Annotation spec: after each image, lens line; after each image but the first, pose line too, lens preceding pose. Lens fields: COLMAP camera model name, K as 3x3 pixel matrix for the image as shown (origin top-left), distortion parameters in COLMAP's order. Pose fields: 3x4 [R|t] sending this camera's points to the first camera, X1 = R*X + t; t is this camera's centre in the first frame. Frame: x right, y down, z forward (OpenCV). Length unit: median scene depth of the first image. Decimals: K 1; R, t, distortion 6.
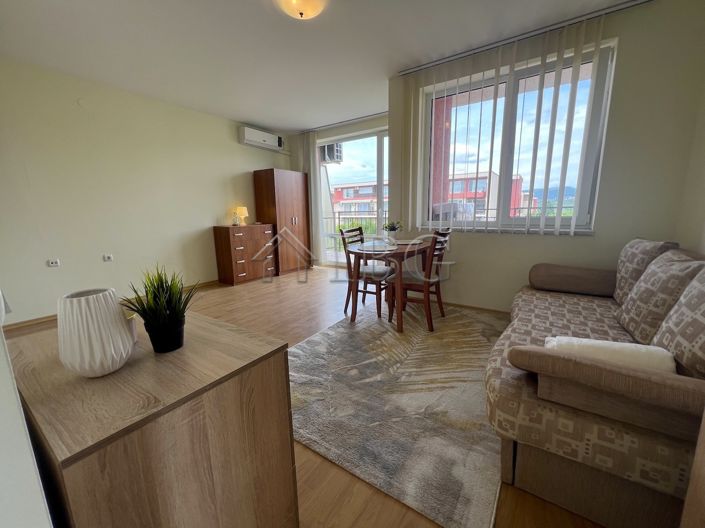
lens RADIAL K [[283.1, 0, 350.9], [0, 283.1, 265.3], [0, 0, 1]] dist [-0.001680, 0.000292]
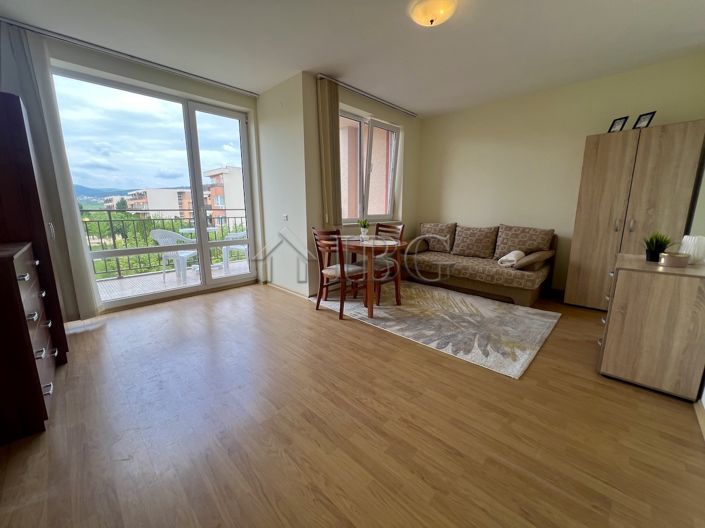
lens RADIAL K [[283.1, 0, 351.5], [0, 283.1, 263.8], [0, 0, 1]] dist [-0.001680, 0.000292]
pose [[0.173148, -0.176023, 0.969039, -0.911904], [0.181129, 0.972809, 0.144344, -0.144072], [-0.968097, 0.150528, 0.200323, 0.788703]]
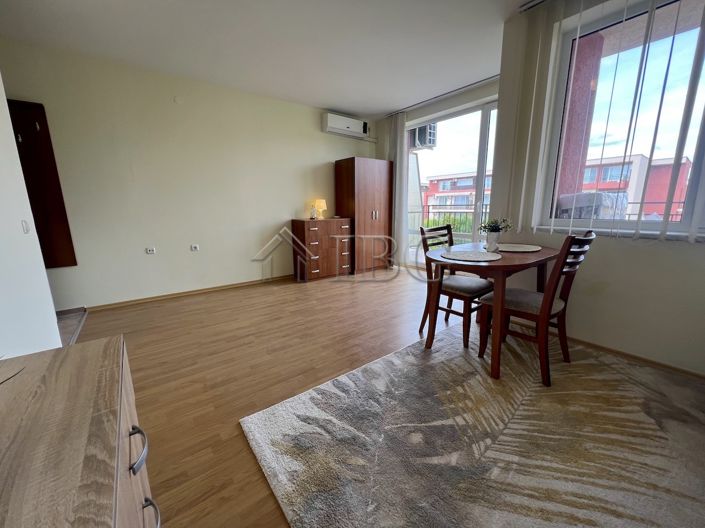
lens RADIAL K [[283.1, 0, 351.5], [0, 283.1, 264.0], [0, 0, 1]] dist [-0.001680, 0.000292]
pose [[0.949858, 0.068786, -0.305022, 0.026224], [-0.063331, 0.997607, 0.027754, -0.035827], [0.306201, -0.007045, 0.951941, 0.192972]]
